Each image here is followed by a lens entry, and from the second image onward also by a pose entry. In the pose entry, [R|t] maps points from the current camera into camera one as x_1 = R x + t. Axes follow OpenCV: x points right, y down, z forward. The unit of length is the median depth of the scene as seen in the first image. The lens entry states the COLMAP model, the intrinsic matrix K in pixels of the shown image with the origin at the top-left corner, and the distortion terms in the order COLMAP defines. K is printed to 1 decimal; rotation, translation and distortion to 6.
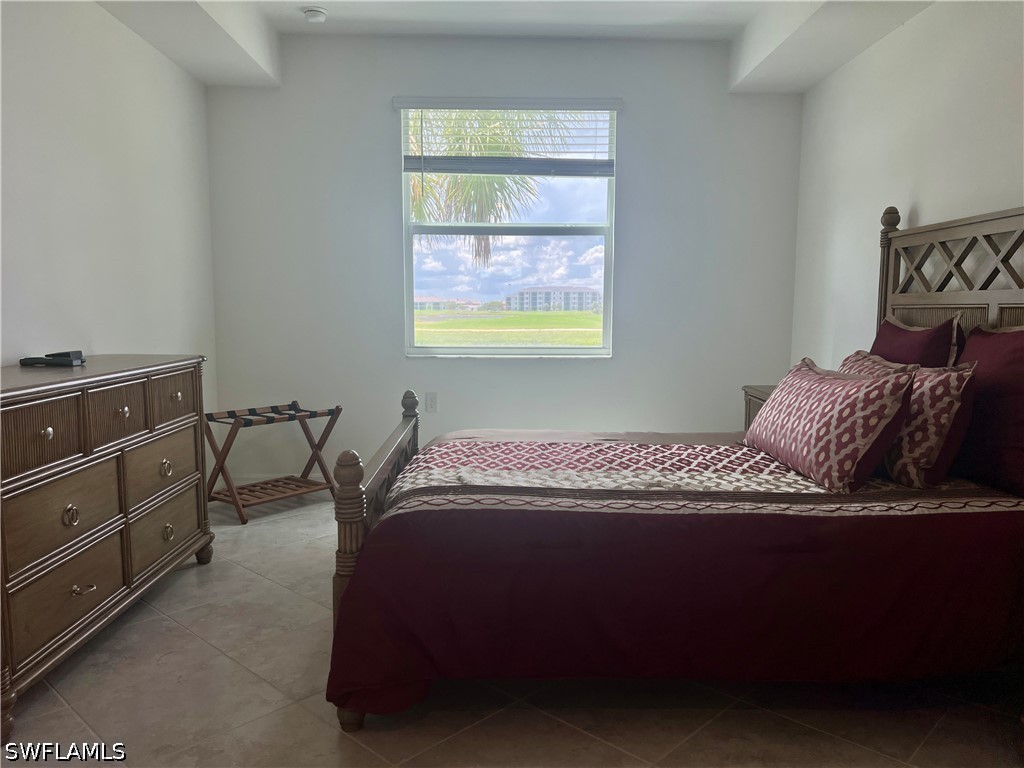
lens RADIAL K [[771.1, 0, 512.0], [0, 771.1, 384.0], [0, 0, 1]] dist [0.071332, -0.072290]
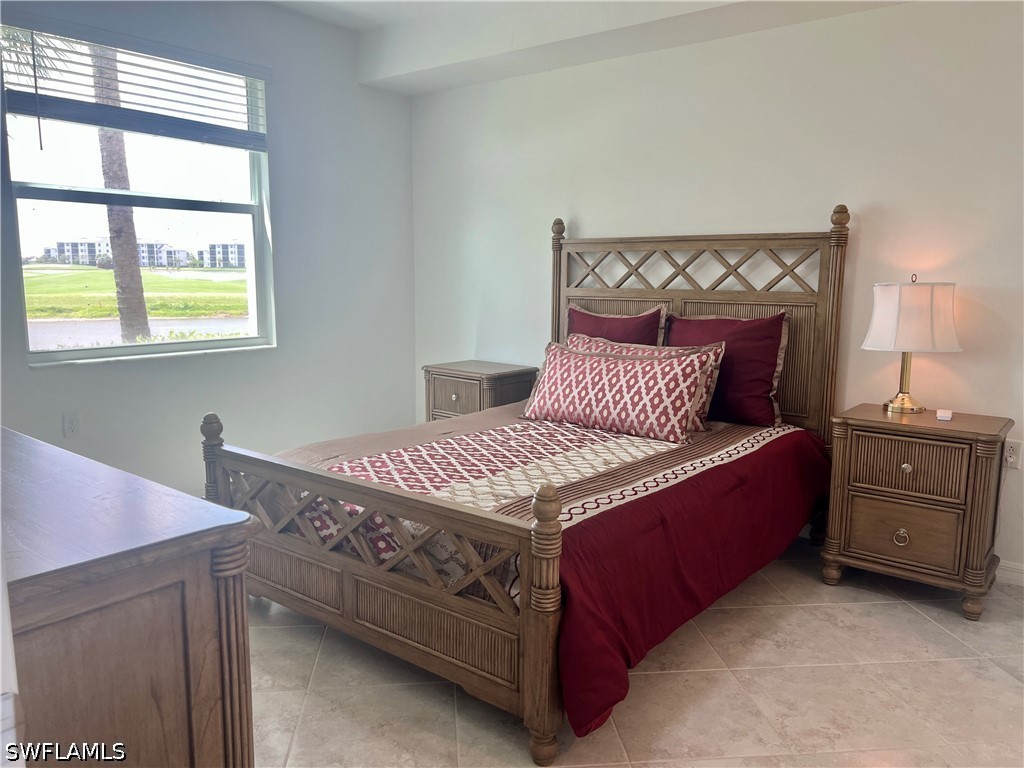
lens RADIAL K [[771.1, 0, 512.0], [0, 771.1, 384.0], [0, 0, 1]] dist [0.071332, -0.072290]
pose [[0.640743, -0.110898, 0.759704, -0.566389], [0.066929, 0.993814, 0.088623, -0.075434], [-0.764832, -0.005938, 0.644202, 0.240375]]
